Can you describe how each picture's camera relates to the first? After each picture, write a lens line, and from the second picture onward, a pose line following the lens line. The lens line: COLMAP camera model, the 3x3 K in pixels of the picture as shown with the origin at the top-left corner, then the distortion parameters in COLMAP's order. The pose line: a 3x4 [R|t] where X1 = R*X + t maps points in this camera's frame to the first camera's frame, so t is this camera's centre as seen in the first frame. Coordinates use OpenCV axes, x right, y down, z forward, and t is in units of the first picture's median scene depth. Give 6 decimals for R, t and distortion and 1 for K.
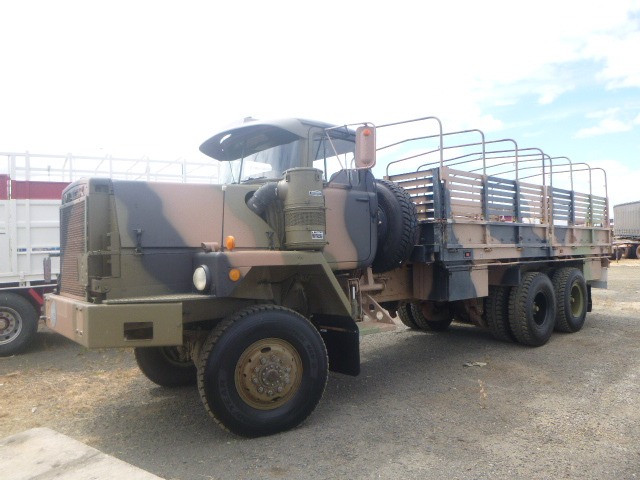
lens RADIAL K [[474.6, 0, 320.0], [0, 474.6, 240.0], [0, 0, 1]] dist [-0.032430, -0.006726]
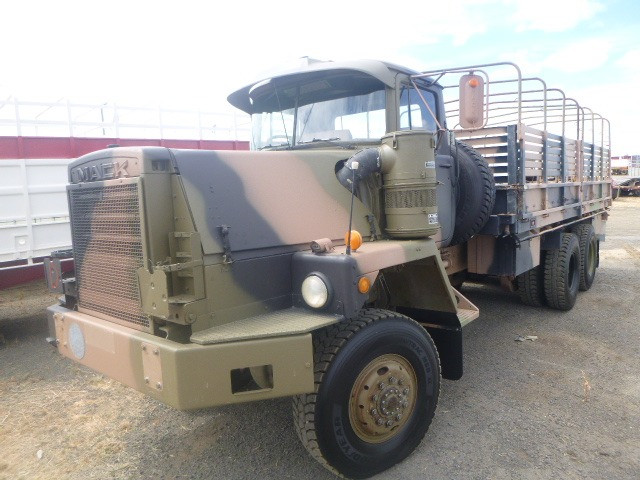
lens RADIAL K [[472.7, 0, 320.0], [0, 472.7, 240.0], [0, 0, 1]] dist [-0.029313, -0.004448]
pose [[0.986466, -0.034671, 0.160259, -0.299273], [0.014190, 0.991773, 0.127217, -0.073369], [-0.163351, -0.123221, 0.978843, 0.255222]]
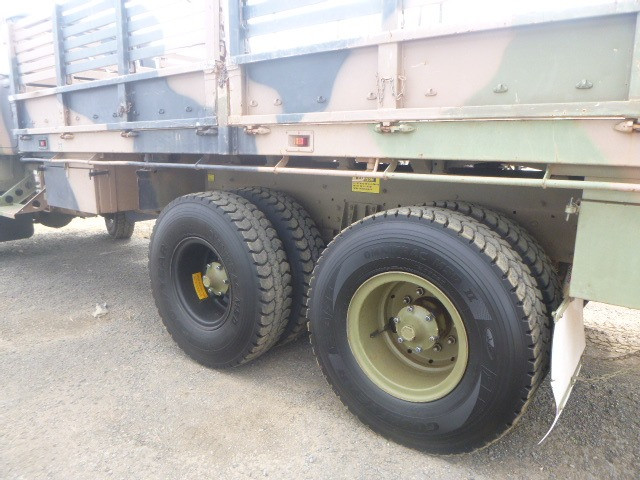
lens RADIAL K [[487.4, 0, 320.0], [0, 487.4, 240.0], [0, 0, 1]] dist [-0.033472, -0.001142]
pose [[0.183661, 0.220237, -0.958000, 1.398351], [0.030900, 0.972803, 0.229564, 0.026034], [0.982504, -0.071764, 0.171860, 1.642549]]
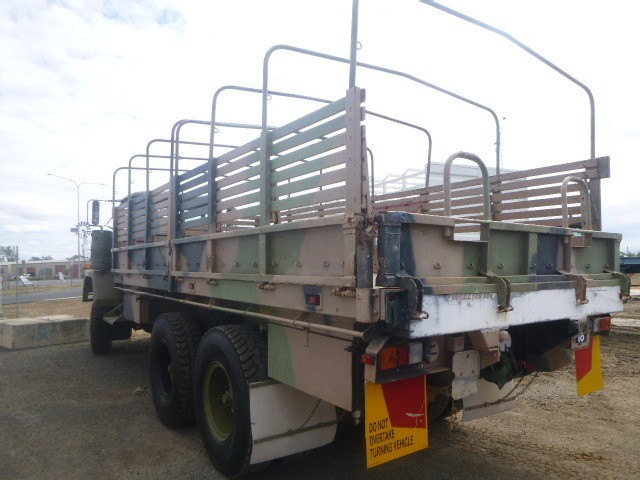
lens RADIAL K [[474.6, 0, 320.0], [0, 474.6, 240.0], [0, 0, 1]] dist [-0.032430, -0.006726]
pose [[-0.112090, -0.031618, -0.993195, 1.768113], [0.027810, 0.999002, -0.034942, -0.009930], [0.993309, -0.031538, -0.111099, 2.072155]]
